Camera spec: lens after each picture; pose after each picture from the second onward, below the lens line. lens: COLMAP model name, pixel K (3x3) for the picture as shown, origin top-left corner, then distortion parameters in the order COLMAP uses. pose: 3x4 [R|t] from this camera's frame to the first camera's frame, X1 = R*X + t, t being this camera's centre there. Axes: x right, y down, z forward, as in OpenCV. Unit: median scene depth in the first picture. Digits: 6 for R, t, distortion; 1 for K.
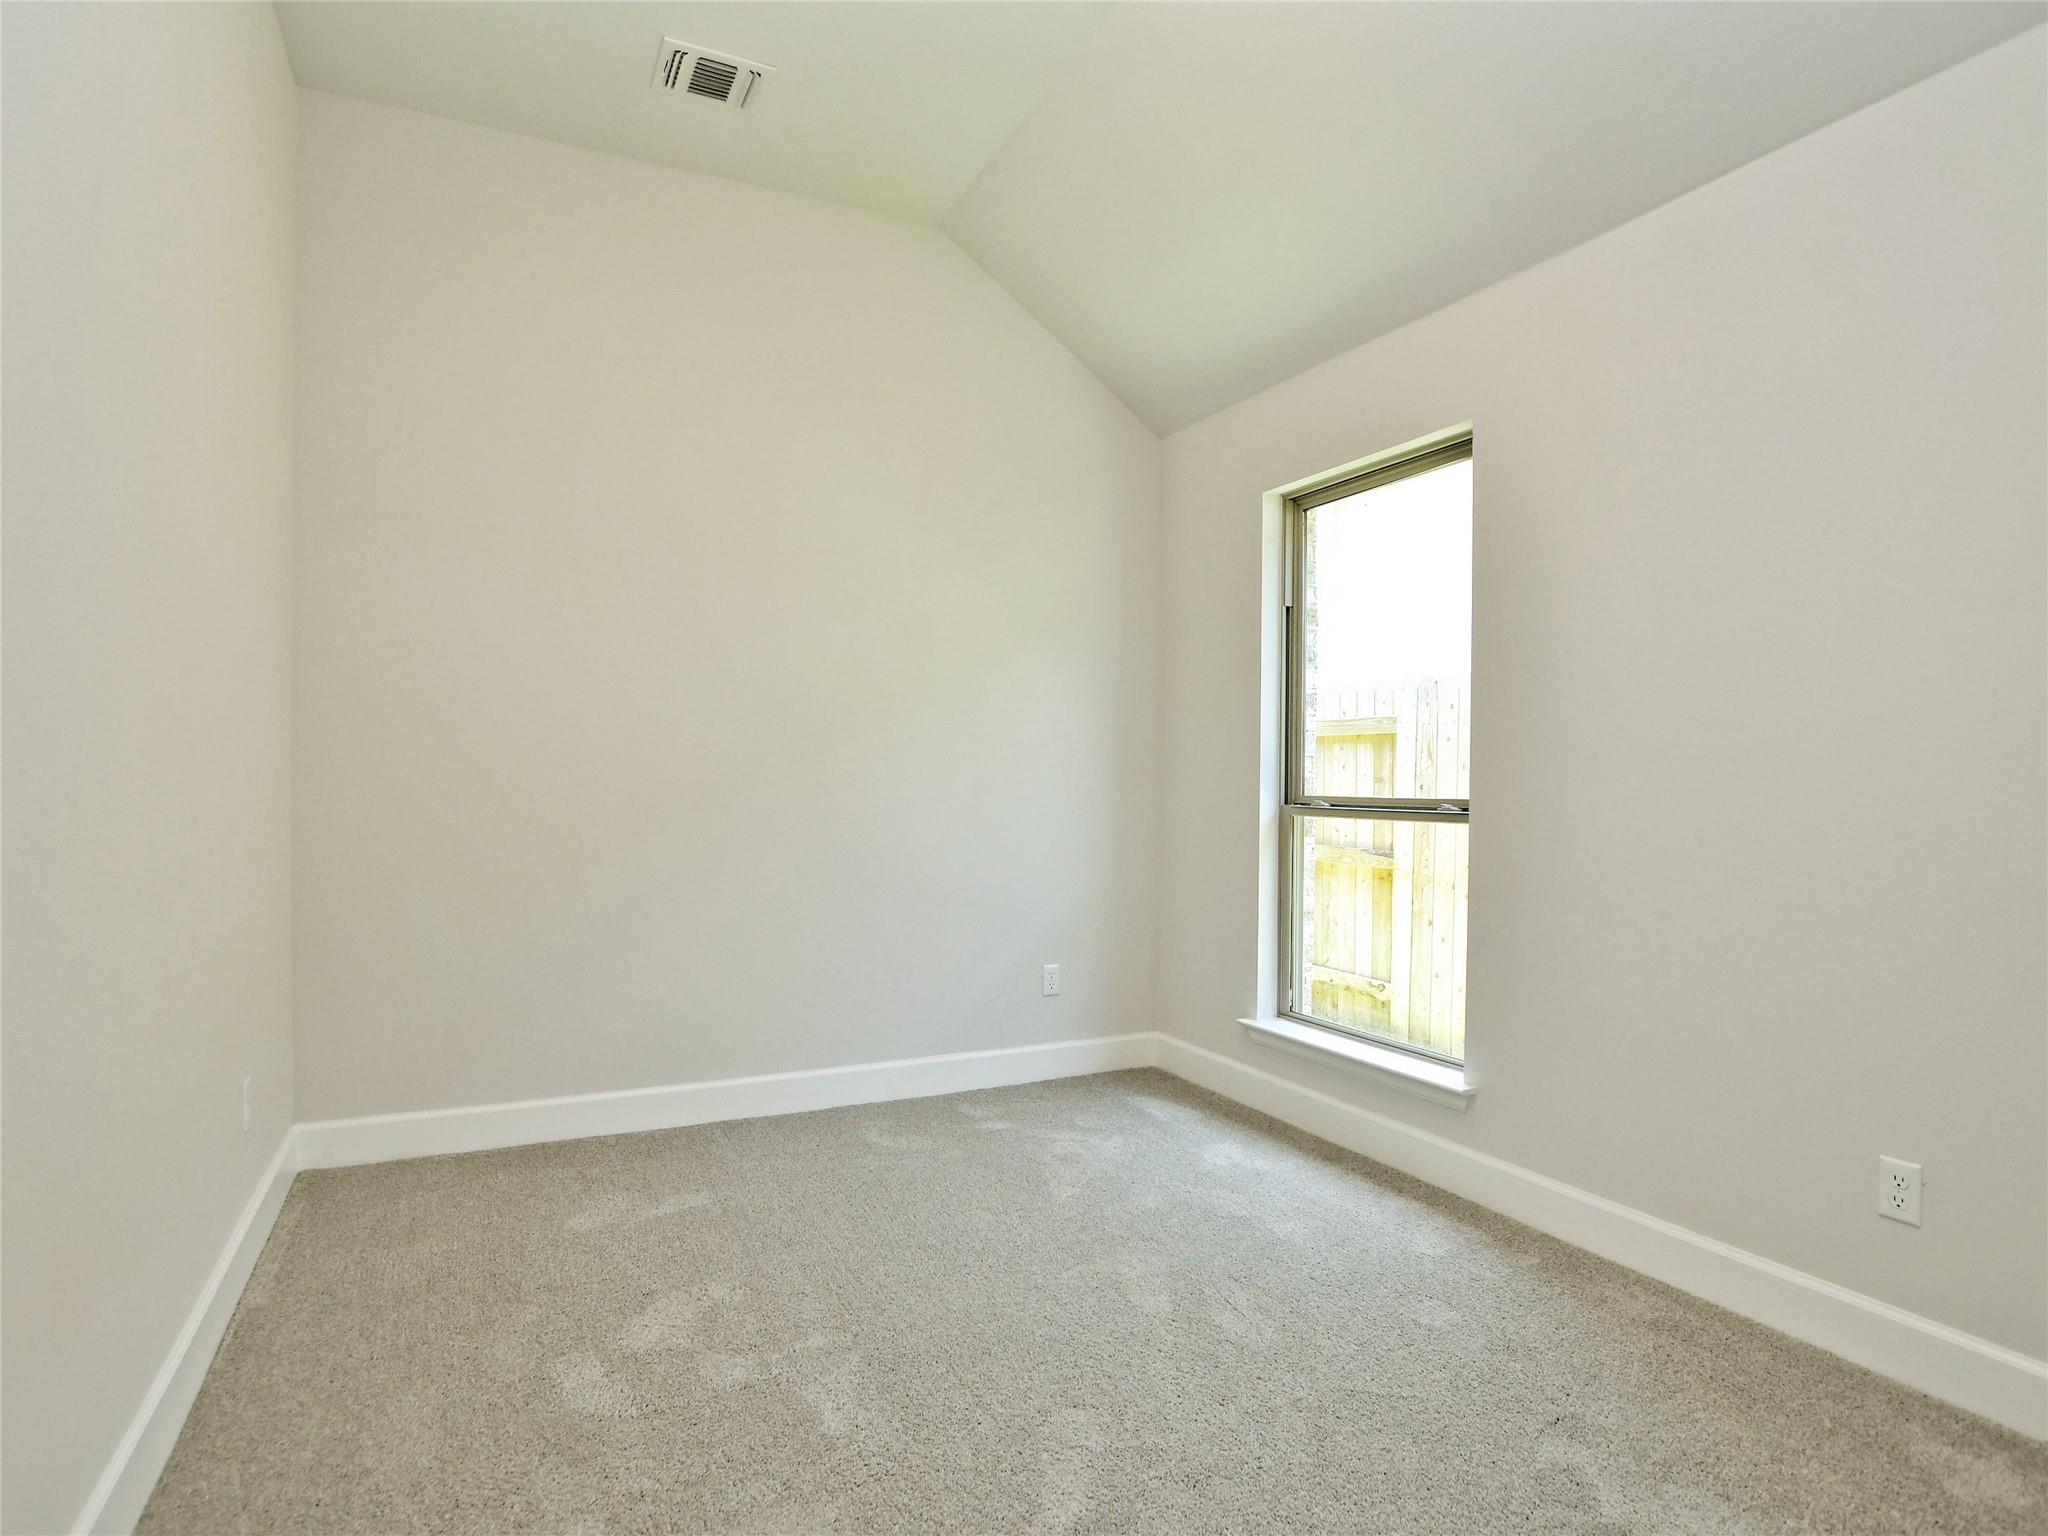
lens RADIAL K [[1133.1, 0, 1024.0], [0, 1133.1, 768.0], [0, 0, 1]] dist [0.017203, -0.000798]
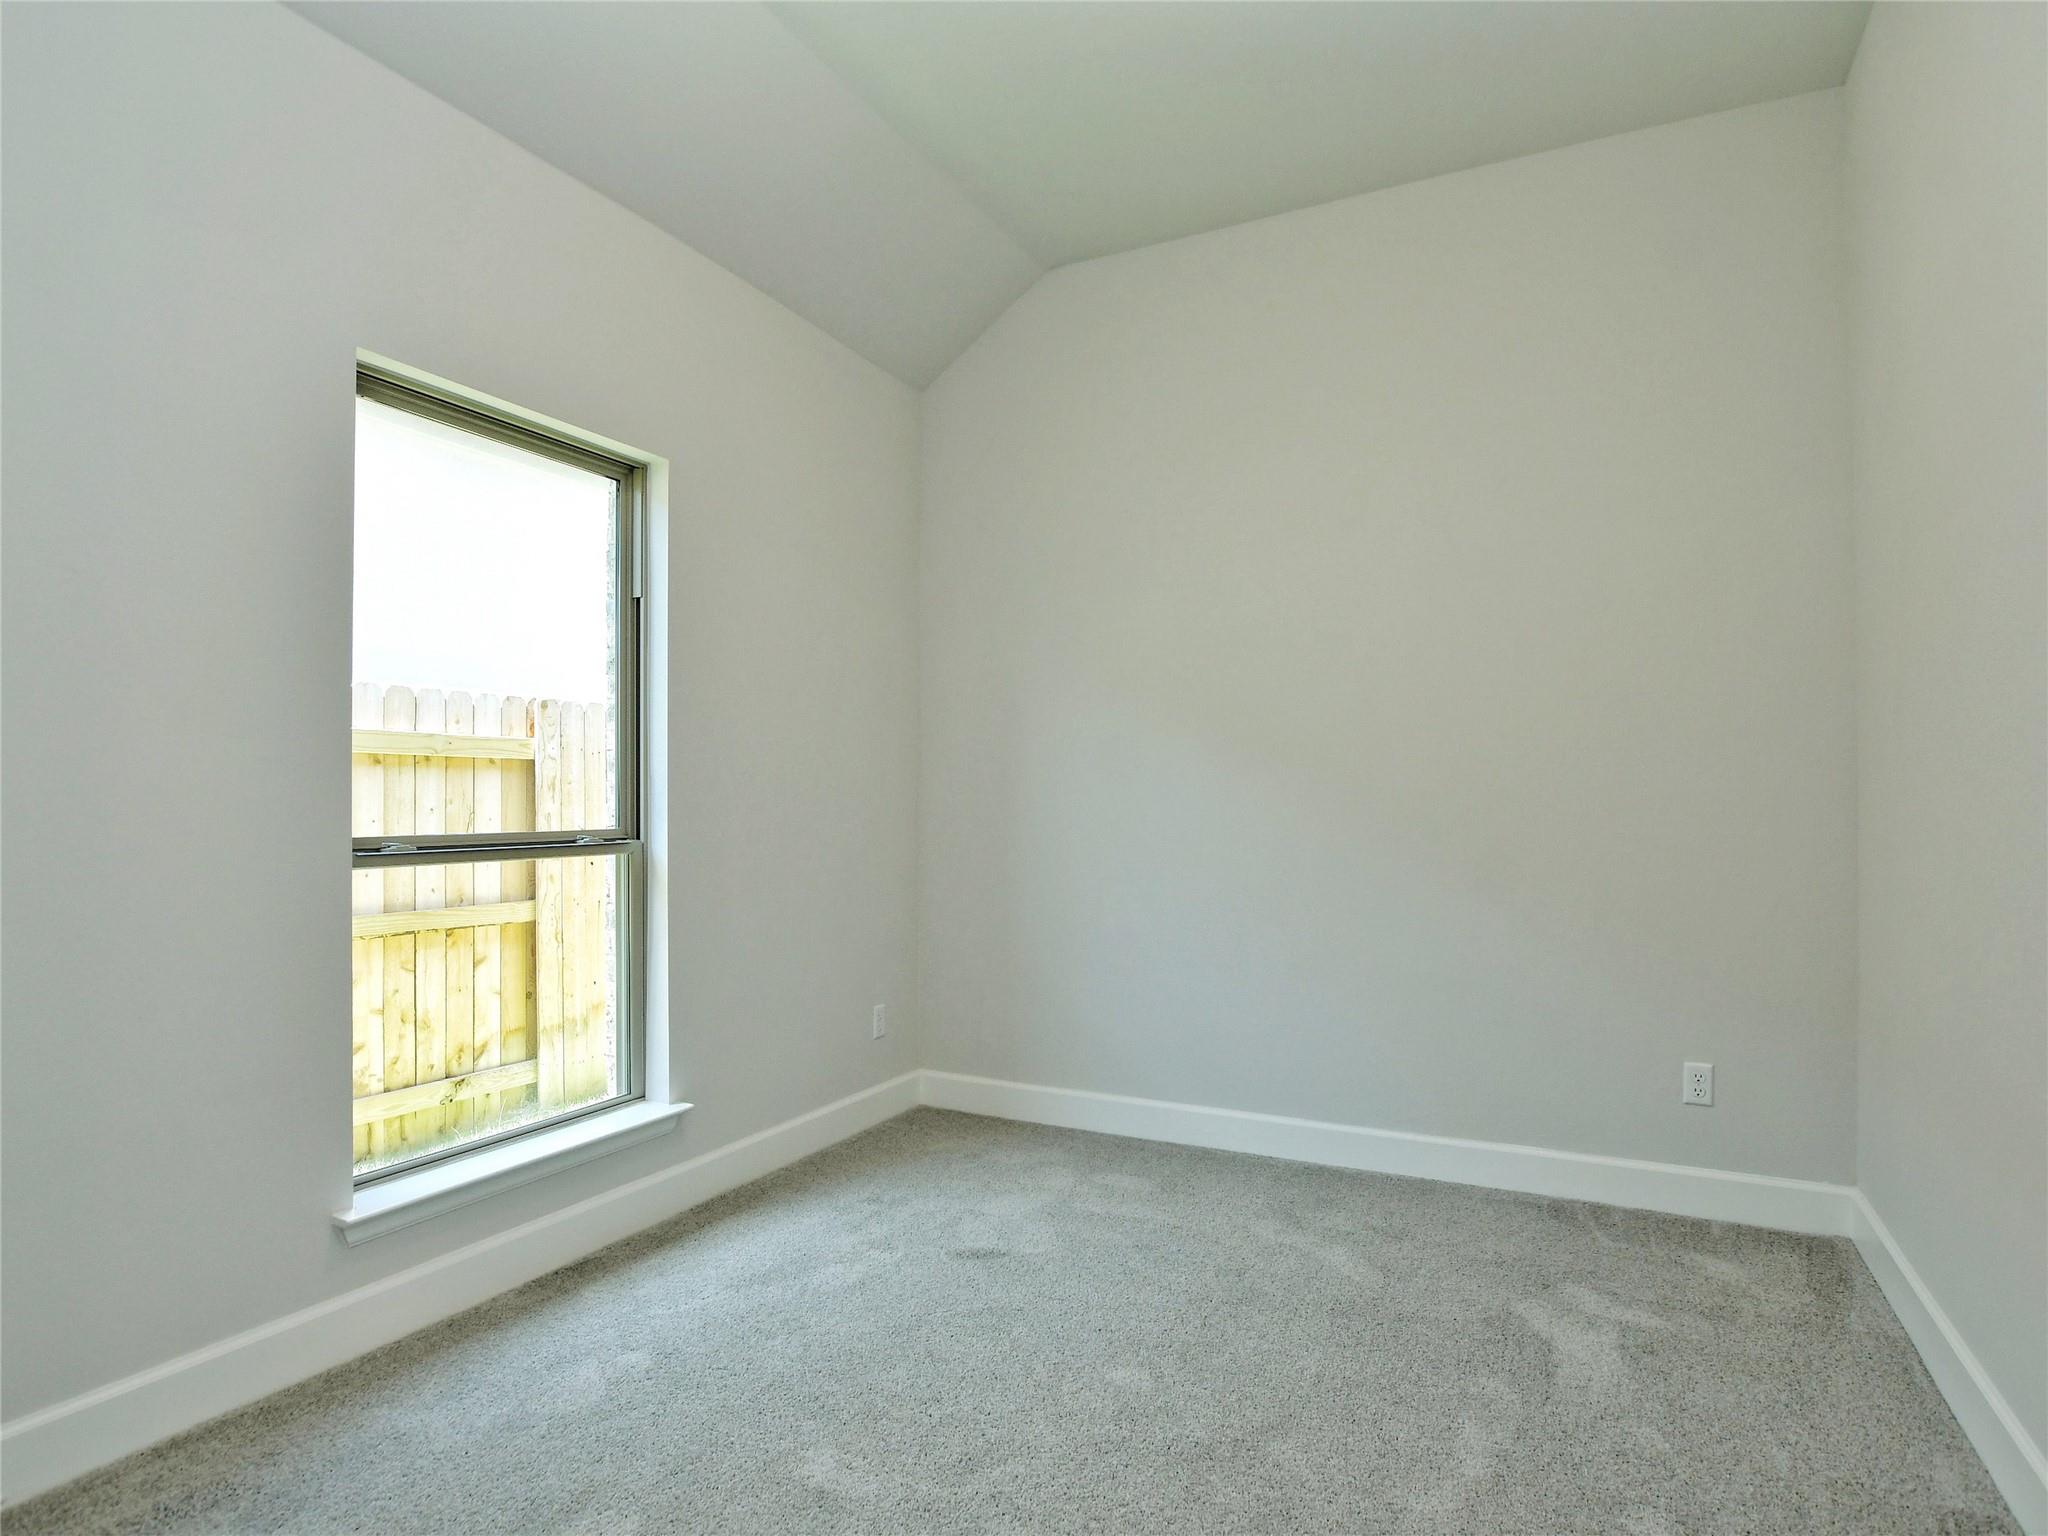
lens RADIAL K [[1133.1, 0, 1024.0], [0, 1133.1, 768.0], [0, 0, 1]] dist [0.017203, -0.000798]
pose [[-0.596484, 0.036090, 0.801813, -0.581430], [0.004148, 0.999114, -0.041884, 0.015826], [-0.802614, -0.021657, -0.596105, 1.232252]]
